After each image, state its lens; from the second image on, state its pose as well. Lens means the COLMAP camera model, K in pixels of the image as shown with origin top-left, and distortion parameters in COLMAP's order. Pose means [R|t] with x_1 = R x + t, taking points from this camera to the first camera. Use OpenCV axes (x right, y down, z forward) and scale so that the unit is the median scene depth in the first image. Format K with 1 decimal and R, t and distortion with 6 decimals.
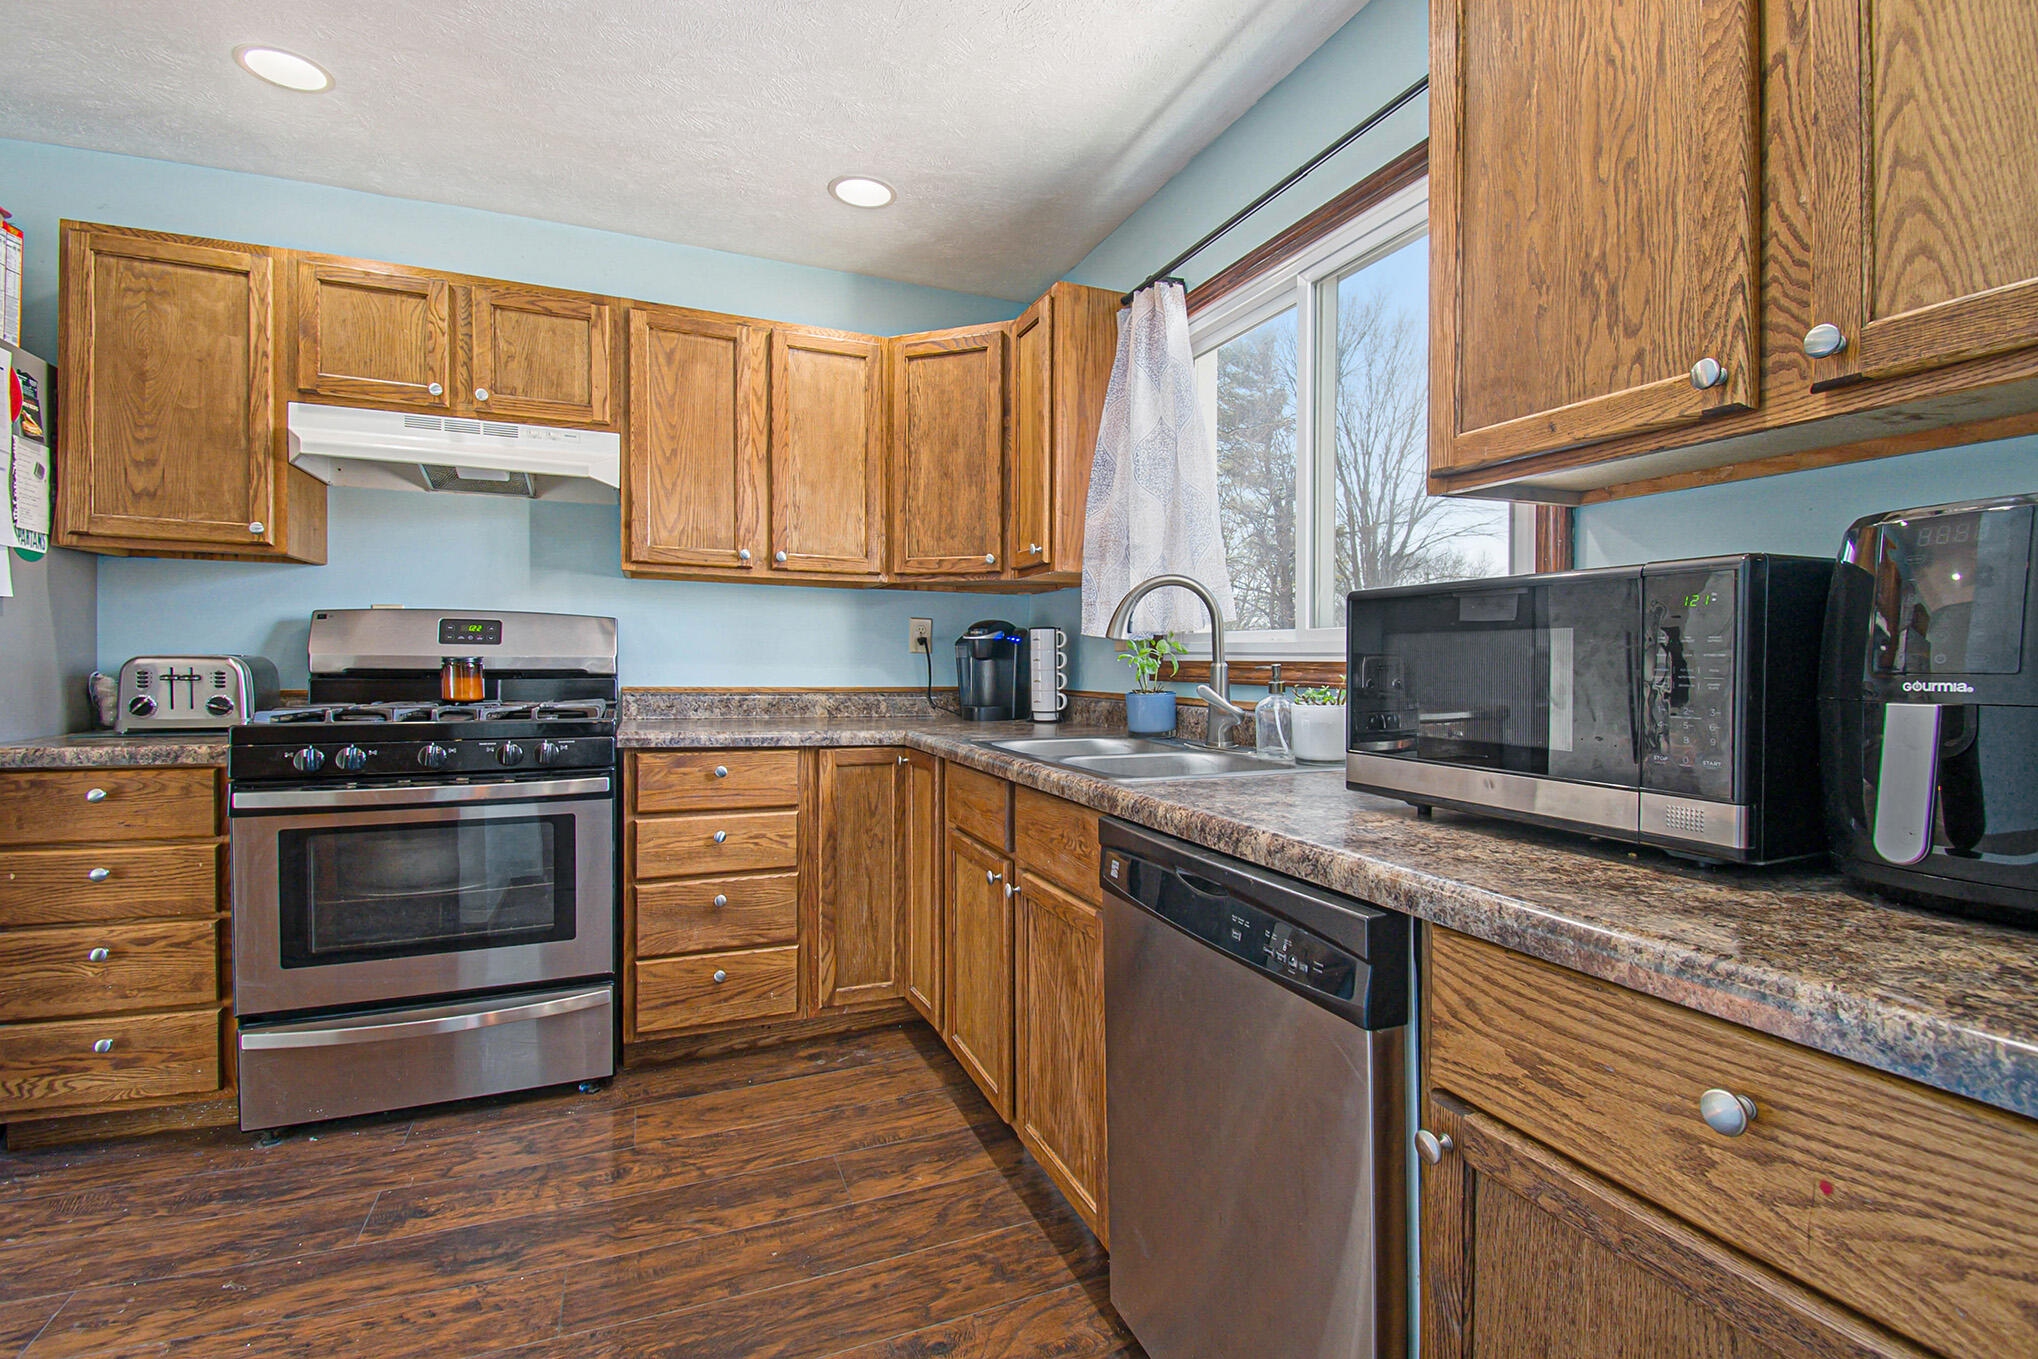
lens RADIAL K [[913.3, 0, 1023.4], [0, 913.3, 682.9], [0, 0, 1]] dist [-0.031353, -0.000324]
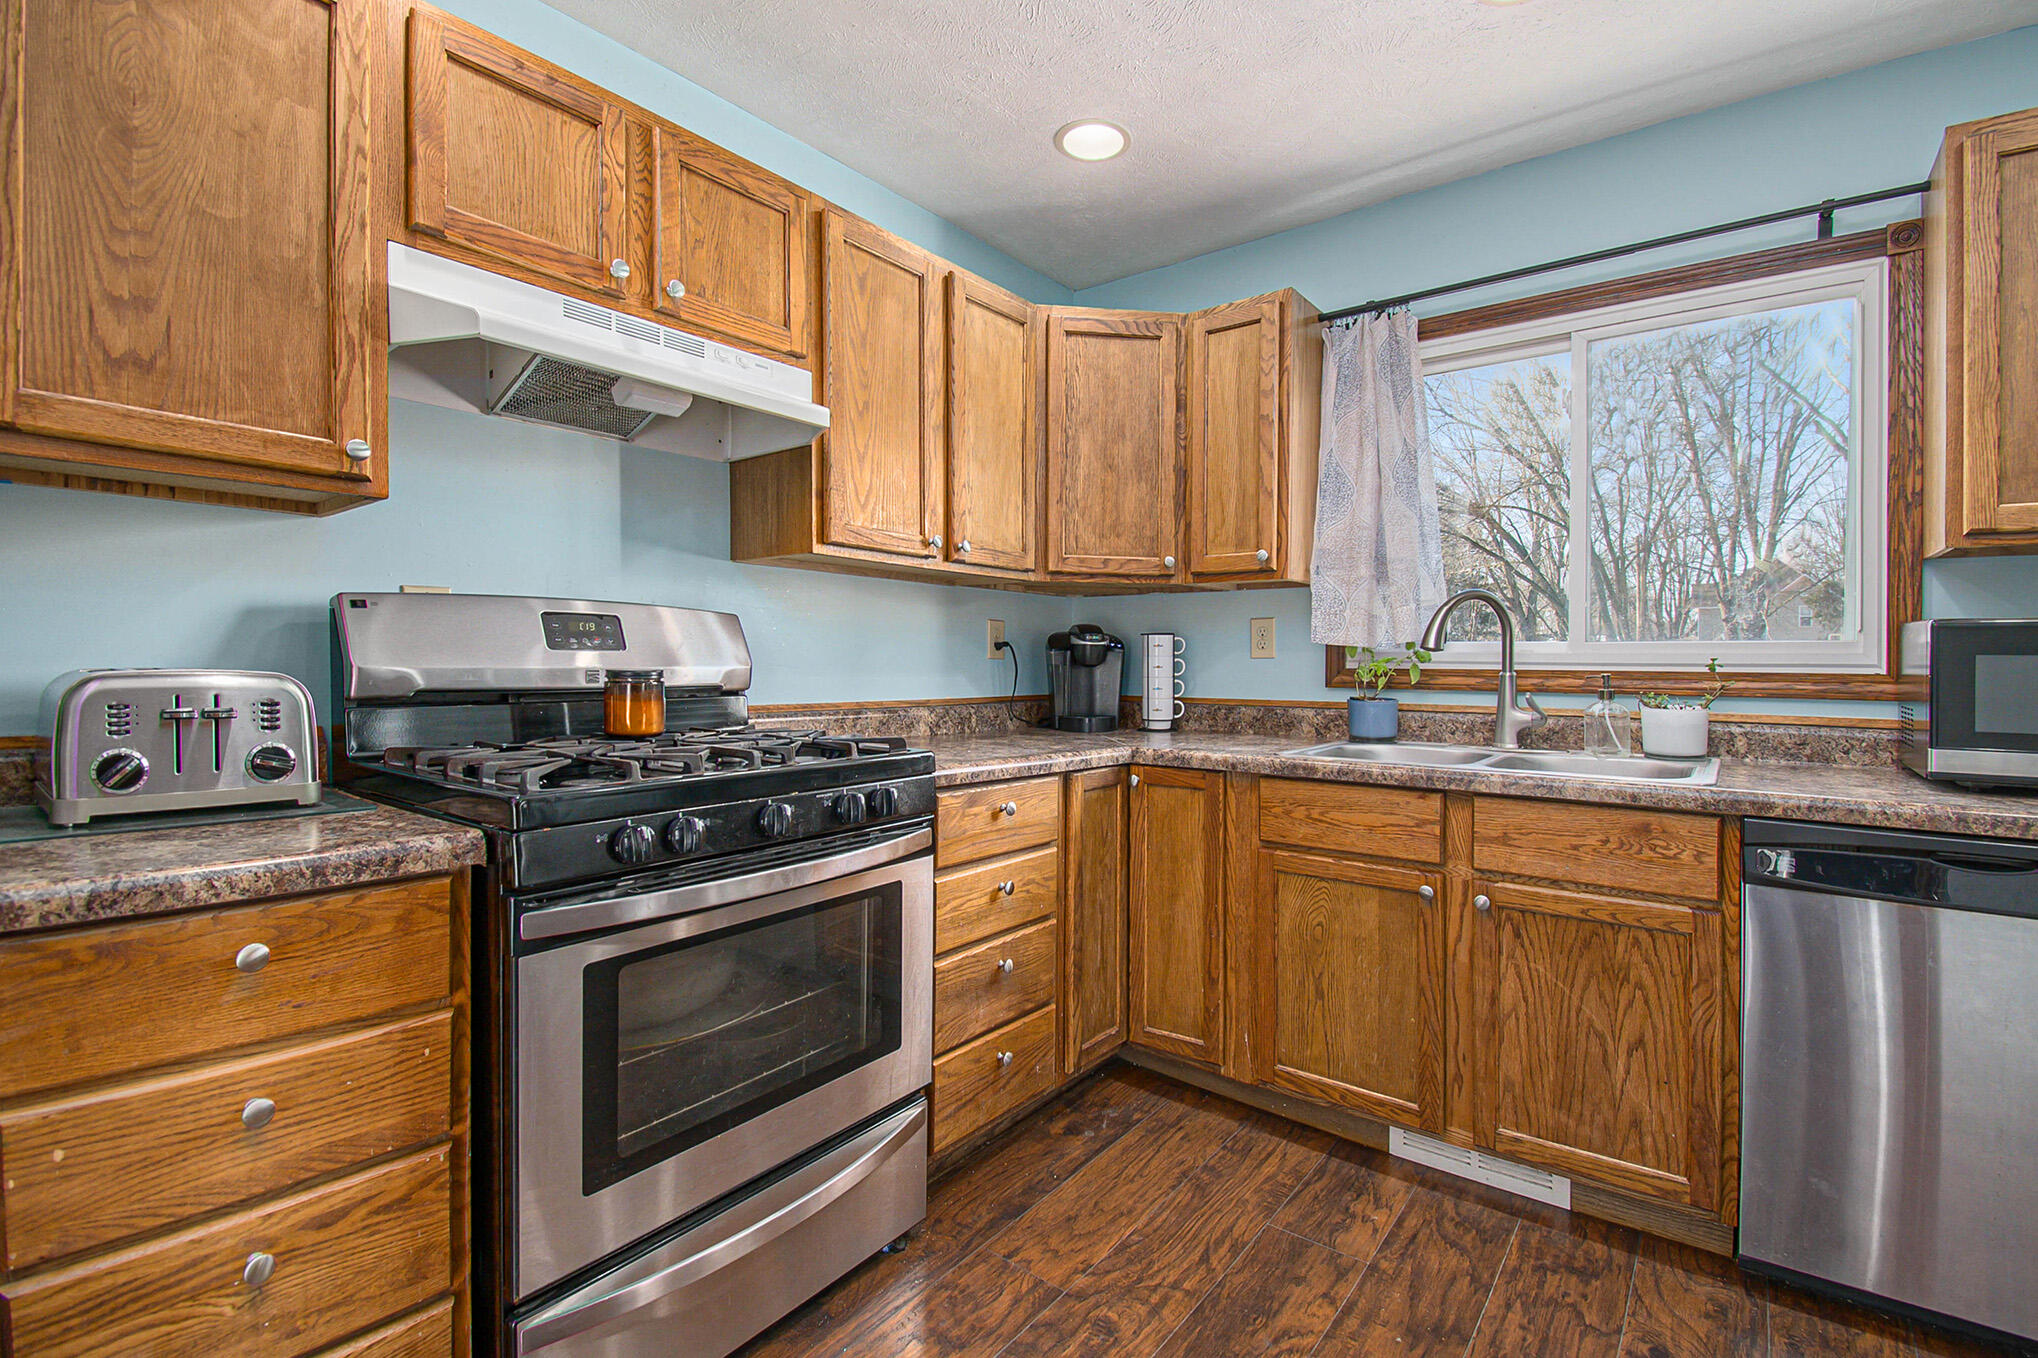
lens RADIAL K [[913.3, 0, 1017.3], [0, 913.3, 677.5], [0, 0, 1]] dist [-0.031353, -0.000324]
pose [[0.882985, -0.011340, 0.469264, -0.704700], [0.012663, 0.999920, 0.000336, -0.020039], [-0.469230, 0.005645, 0.883058, 0.271344]]
